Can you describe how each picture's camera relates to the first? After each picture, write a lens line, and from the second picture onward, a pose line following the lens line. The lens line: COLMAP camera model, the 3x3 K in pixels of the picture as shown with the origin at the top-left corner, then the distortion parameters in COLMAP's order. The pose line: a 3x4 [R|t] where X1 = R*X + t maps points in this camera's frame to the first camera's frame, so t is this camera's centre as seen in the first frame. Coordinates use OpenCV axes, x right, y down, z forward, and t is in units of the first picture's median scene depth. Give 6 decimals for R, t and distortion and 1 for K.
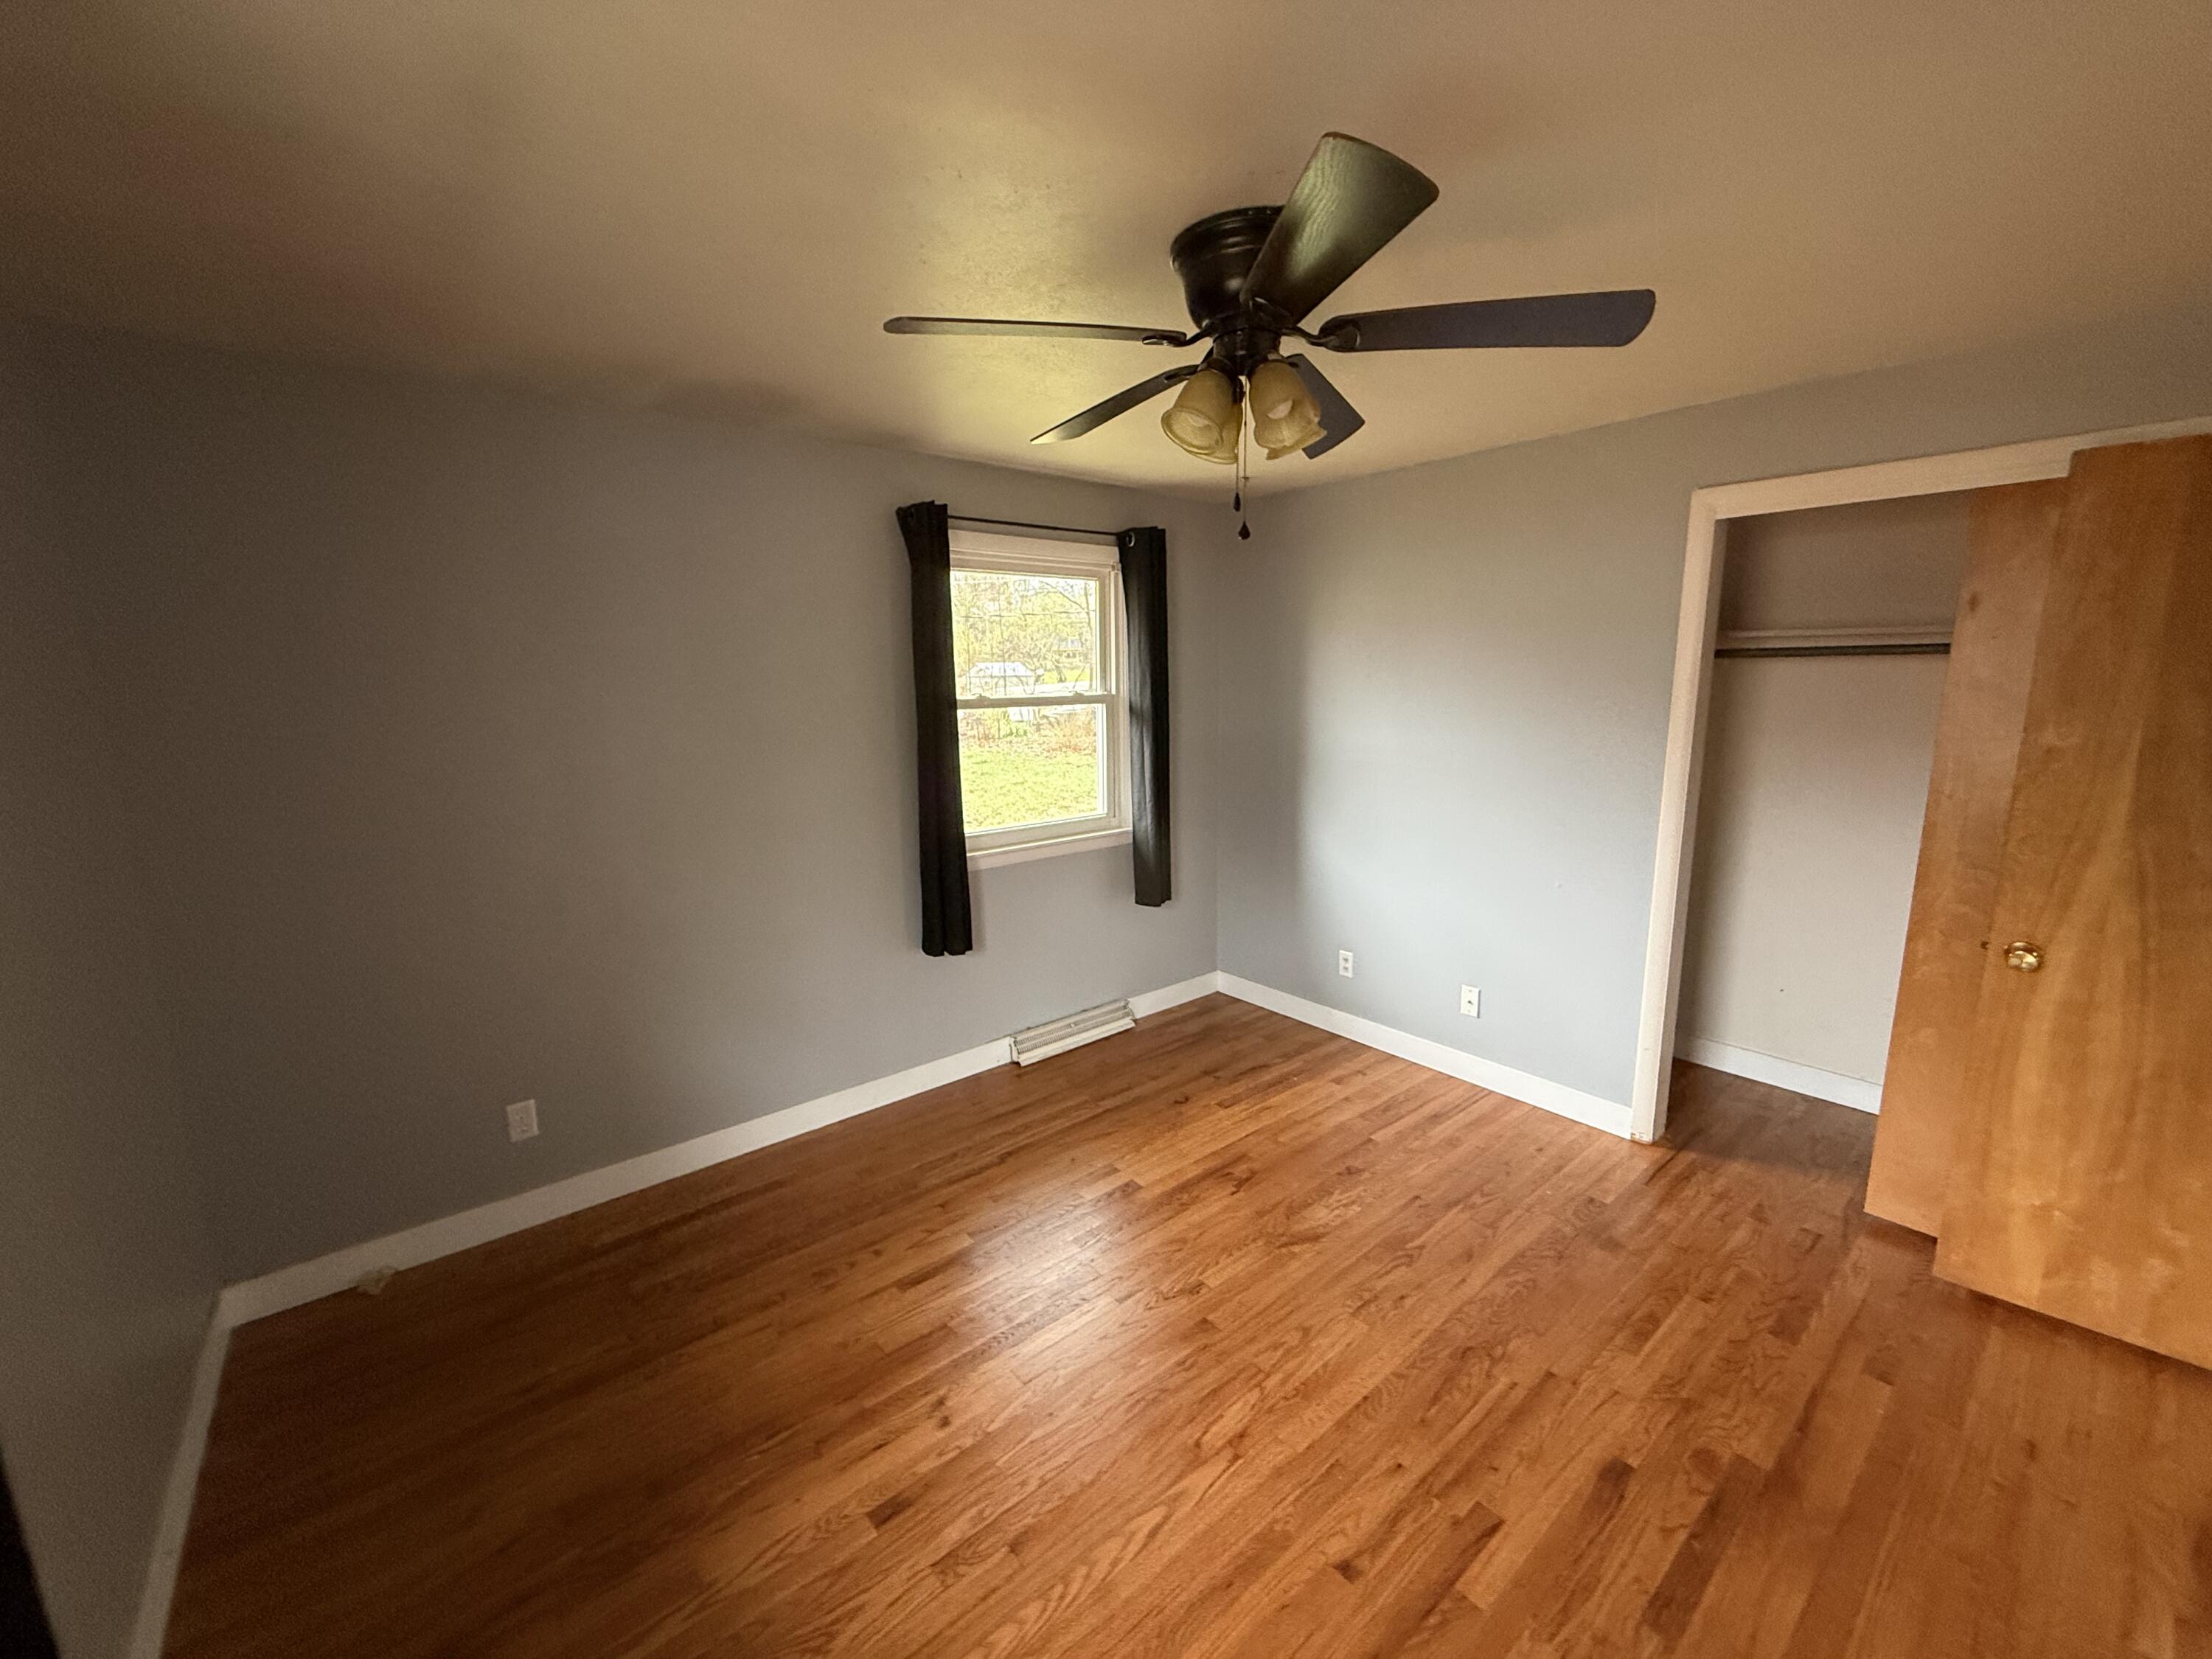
lens RADIAL K [[877.8, 0, 1099.8], [0, 877.8, 830.0], [0, 0, 1]] dist [-0.000116, -0.000079]
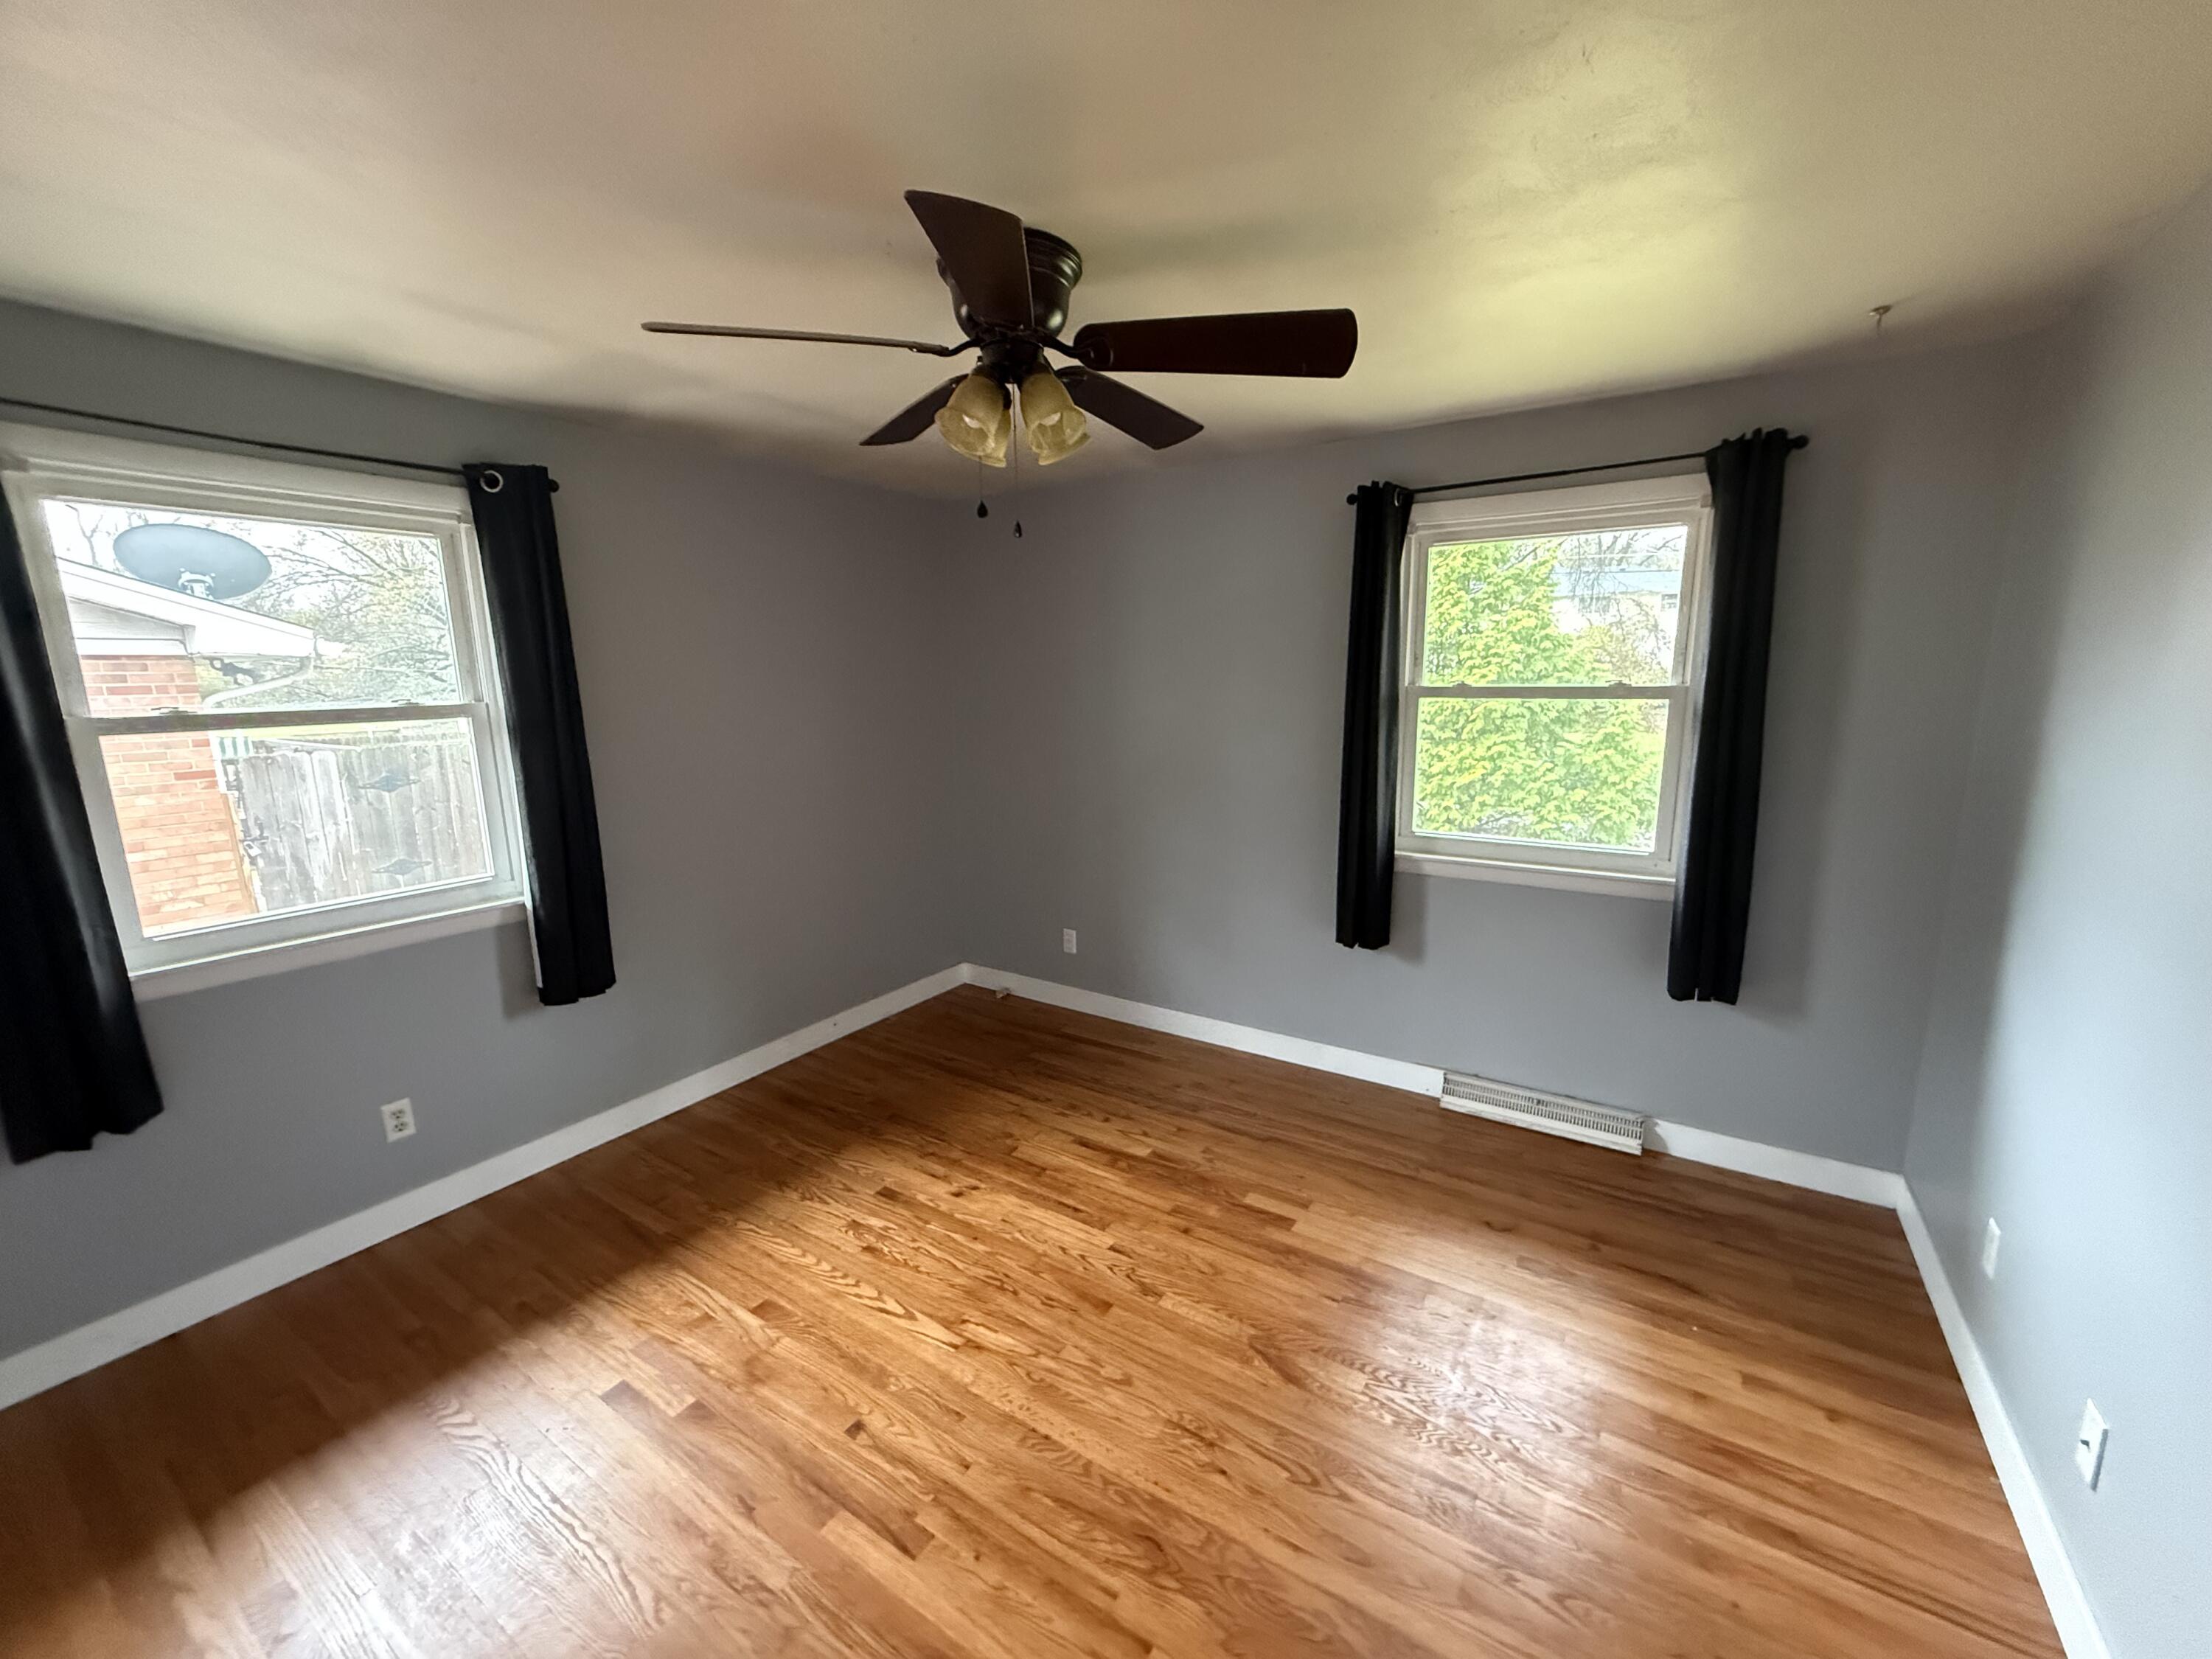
lens RADIAL K [[877.8, 0, 1099.8], [0, 877.8, 830.0], [0, 0, 1]] dist [-0.000116, -0.000079]
pose [[0.298041, 0.179480, -0.937528, 1.060987], [-0.159873, 0.977677, 0.136343, -0.121699], [0.941070, 0.109249, 0.320082, 0.668649]]
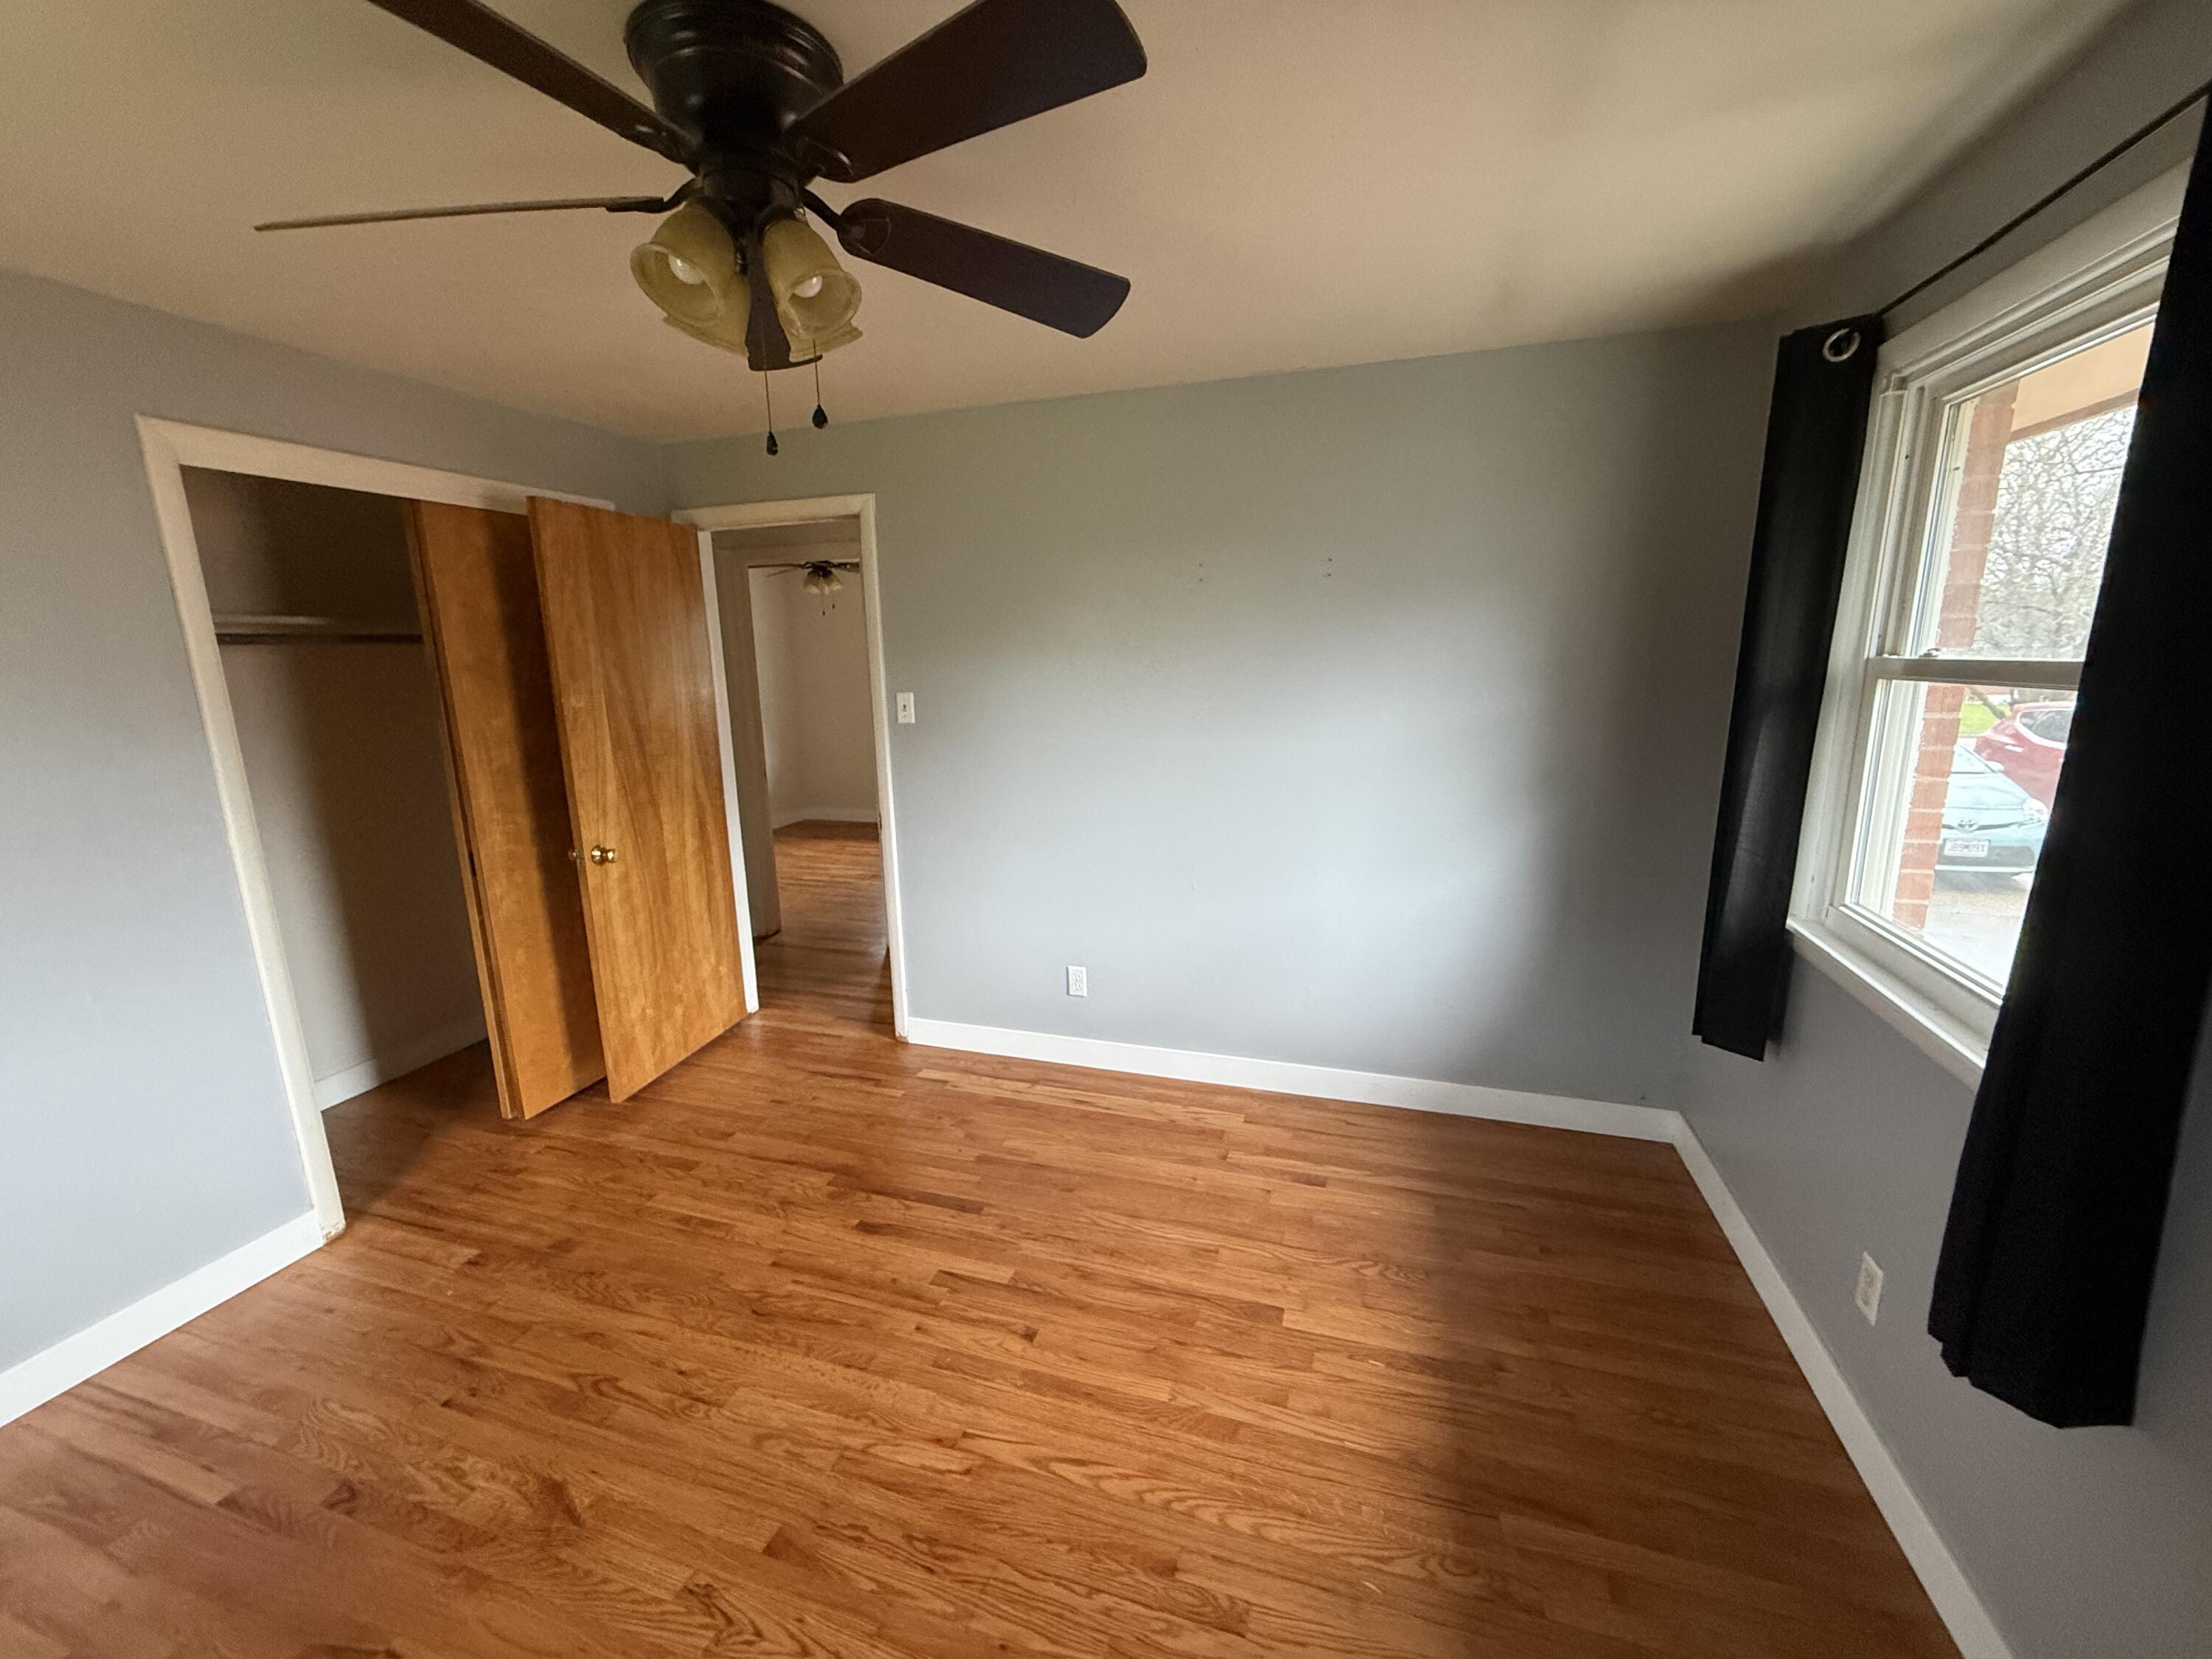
lens RADIAL K [[877.8, 0, 1099.8], [0, 877.8, 830.0], [0, 0, 1]] dist [-0.000116, -0.000079]
pose [[-0.541005, -0.139987, 0.829287, -0.582522], [0.175562, 0.945529, 0.274141, -0.149307], [-0.822491, 0.293903, -0.486959, 1.050253]]
